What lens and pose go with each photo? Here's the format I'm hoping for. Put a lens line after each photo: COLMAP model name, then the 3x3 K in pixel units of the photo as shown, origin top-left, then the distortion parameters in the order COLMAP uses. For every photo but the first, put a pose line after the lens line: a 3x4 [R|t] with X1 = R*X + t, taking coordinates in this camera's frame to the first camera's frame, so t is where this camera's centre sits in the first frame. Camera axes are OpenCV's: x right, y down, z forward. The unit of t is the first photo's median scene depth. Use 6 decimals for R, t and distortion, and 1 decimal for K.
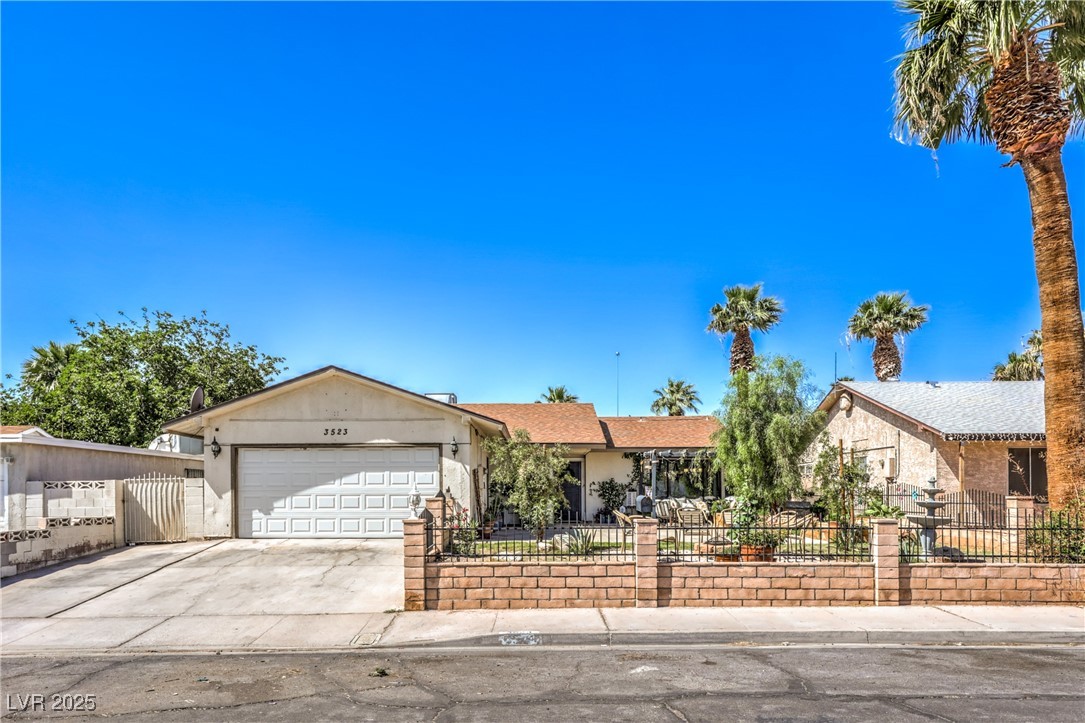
lens RADIAL K [[710.7, 0, 538.9], [0, 710.7, 479.4], [0, 0, 1]] dist [0.038664, -0.001531]
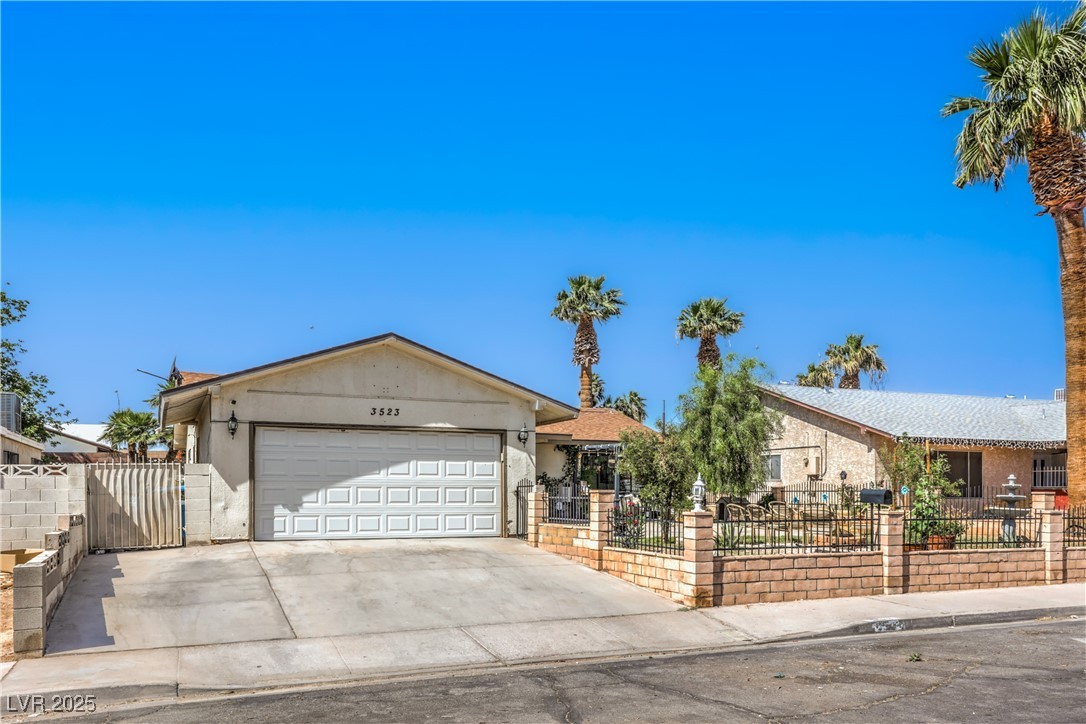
lens RADIAL K [[807.3, 0, 545.1], [0, 807.3, 473.2], [0, 0, 1]] dist [0.052565, -0.002955]
pose [[0.921371, 0.014221, 0.388424, -0.496579], [-0.013682, 0.999898, -0.004155, 0.007150], [-0.388444, -0.001486, 0.921471, 0.050657]]
